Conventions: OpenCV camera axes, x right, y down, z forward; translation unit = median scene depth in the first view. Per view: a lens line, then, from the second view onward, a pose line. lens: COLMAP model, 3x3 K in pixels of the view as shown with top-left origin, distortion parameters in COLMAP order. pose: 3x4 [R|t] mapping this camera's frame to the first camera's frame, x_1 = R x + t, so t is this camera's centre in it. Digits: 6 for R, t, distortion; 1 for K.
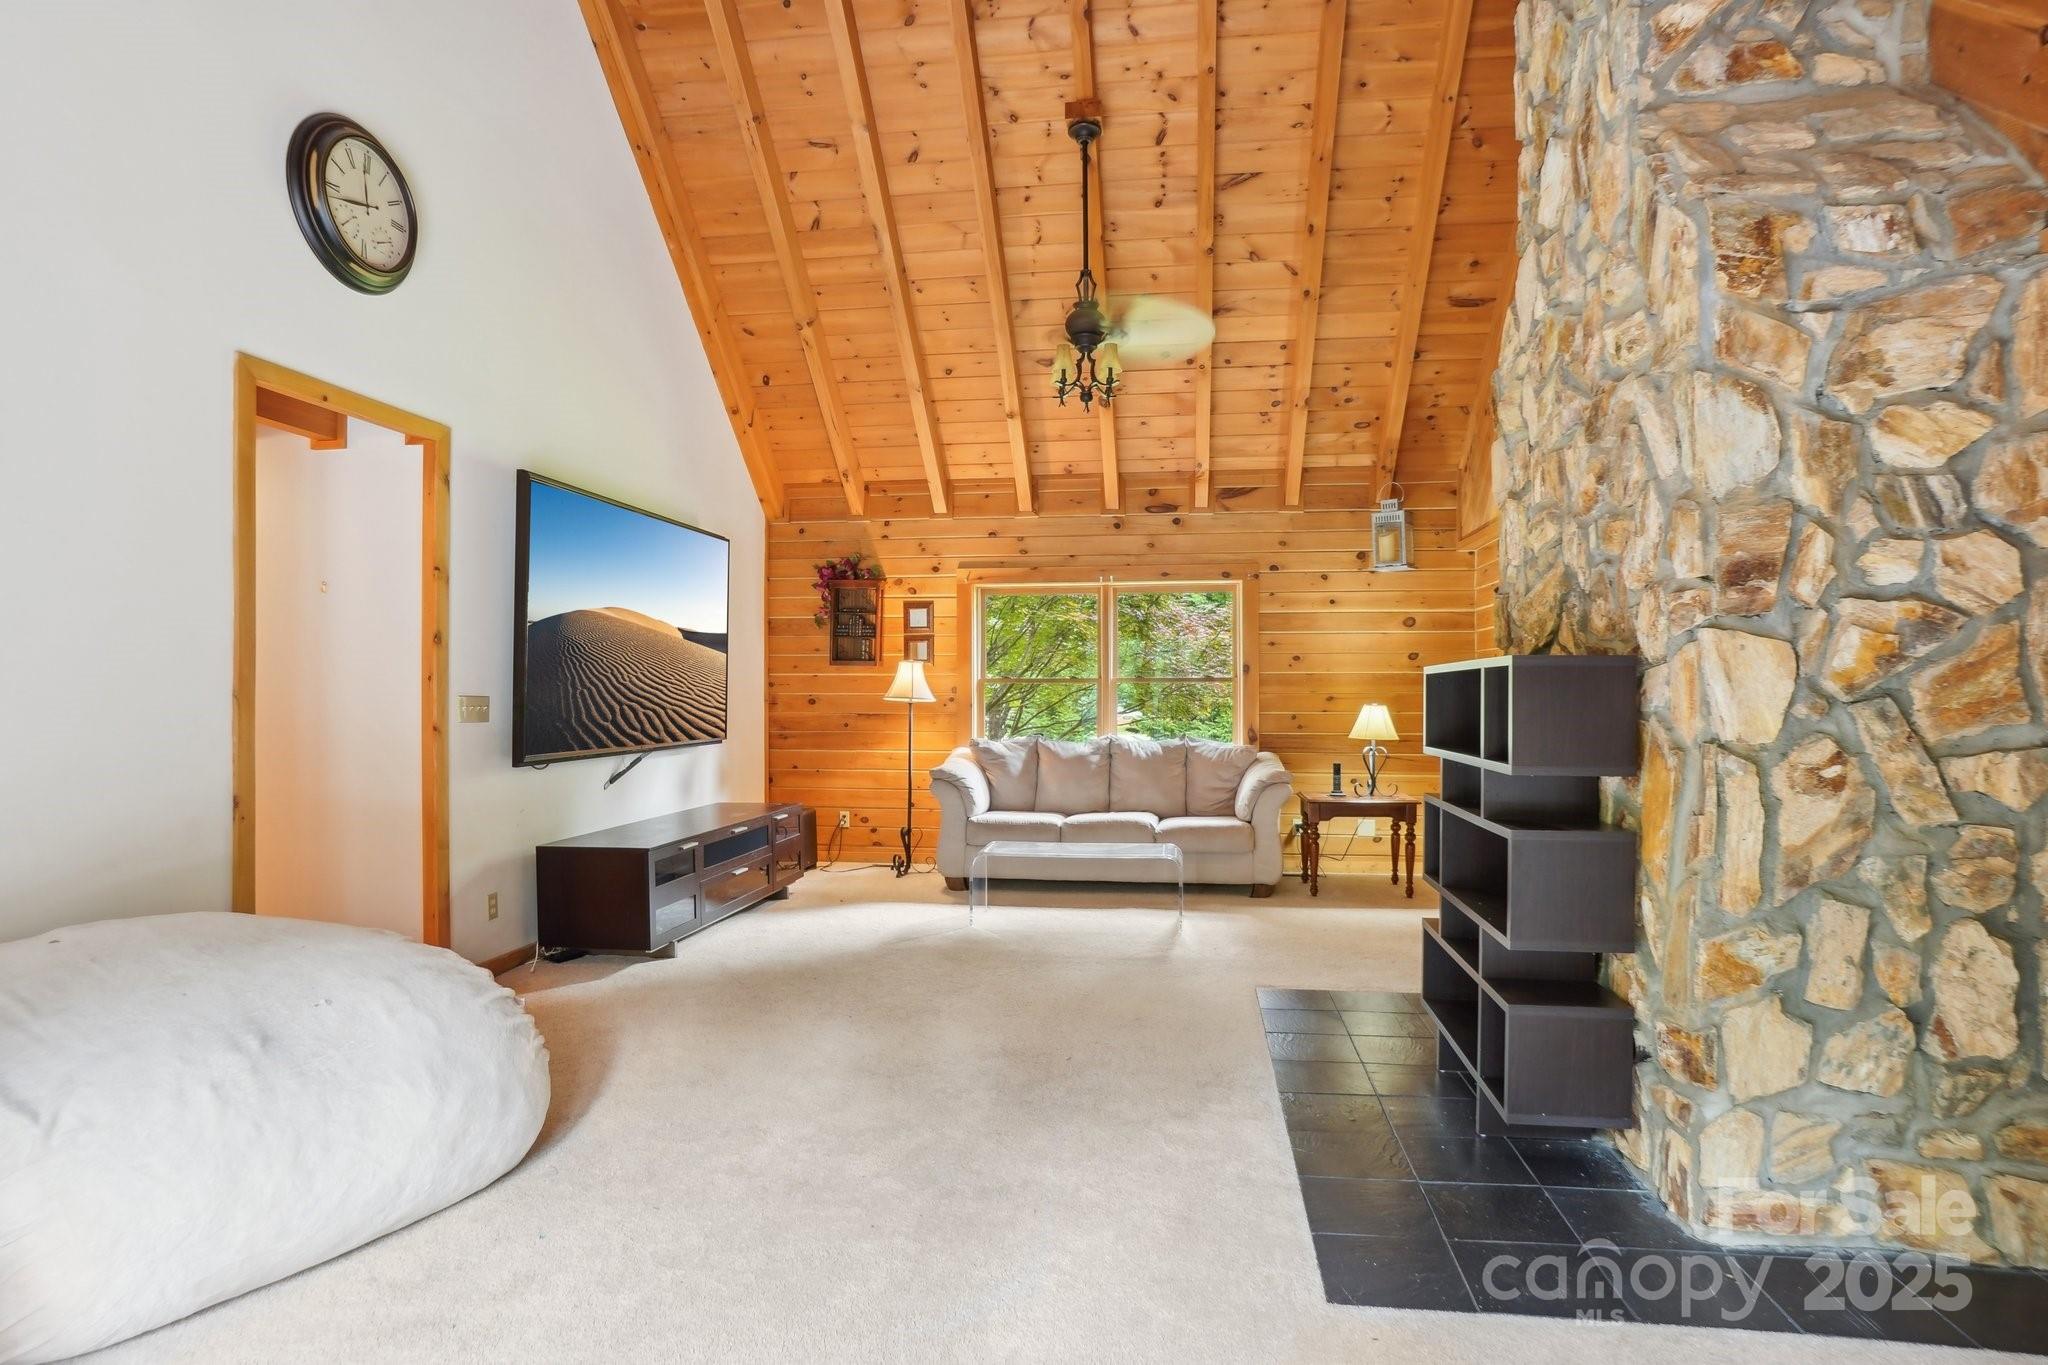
lens RADIAL K [[1103.5, 0, 1001.9], [0, 1103.5, 714.7], [0, 0, 1]] dist [-0.077963, 0.039363]
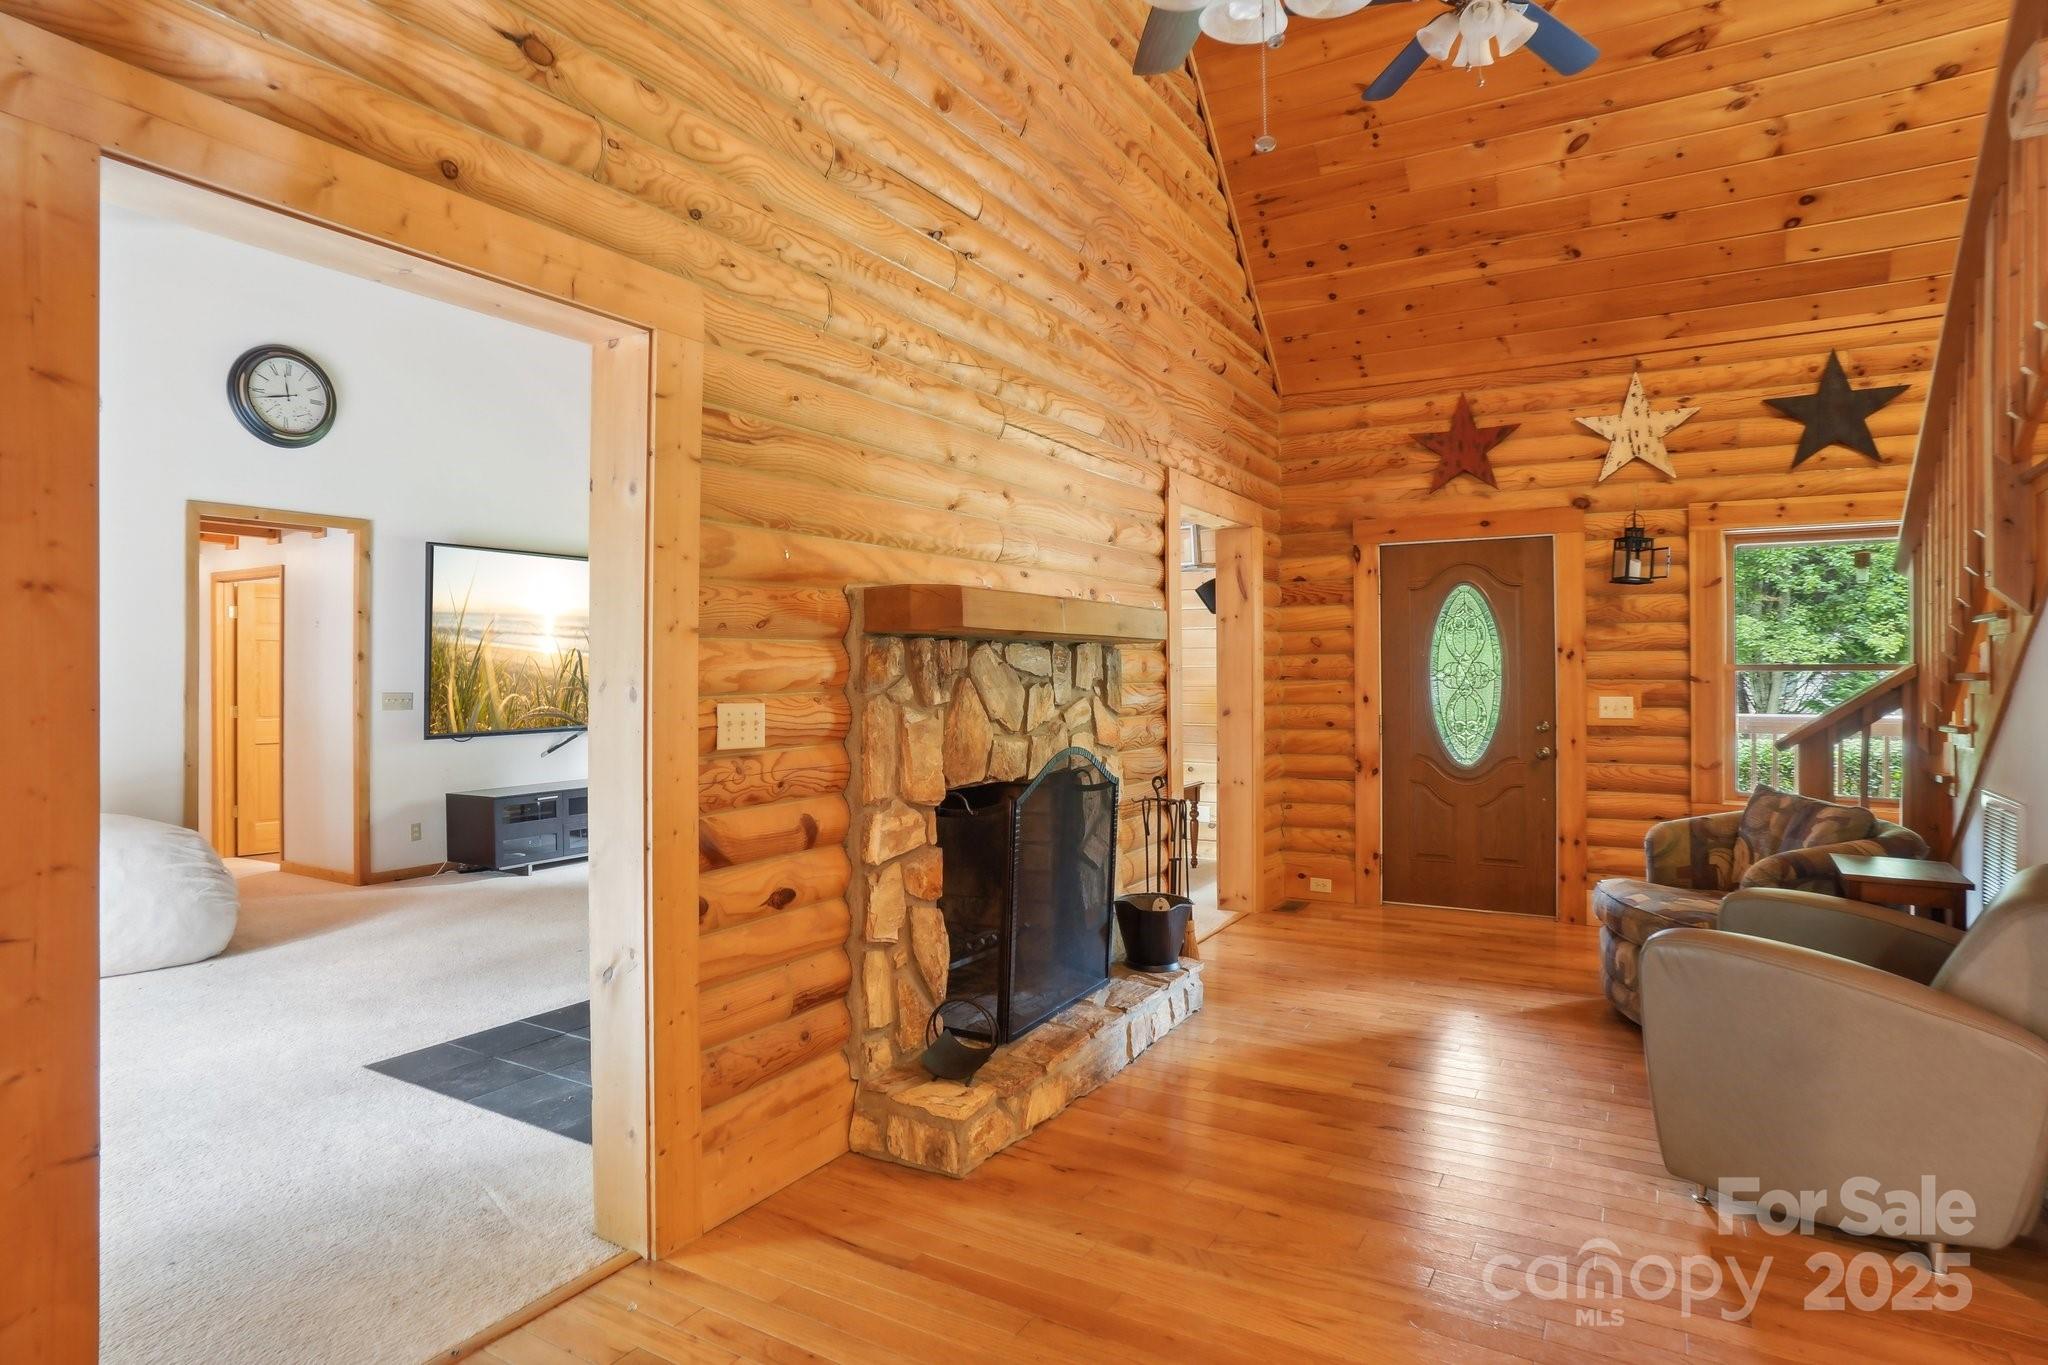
lens RADIAL K [[1103.5, 0, 1032.3], [0, 1103.5, 674.0], [0, 0, 1]] dist [-0.077963, 0.039363]
pose [[0.933085, -0.002044, -0.359651, 1.025476], [-0.003715, 0.999876, -0.015321, -0.027152], [0.359638, 0.015632, 0.932961, -0.110583]]
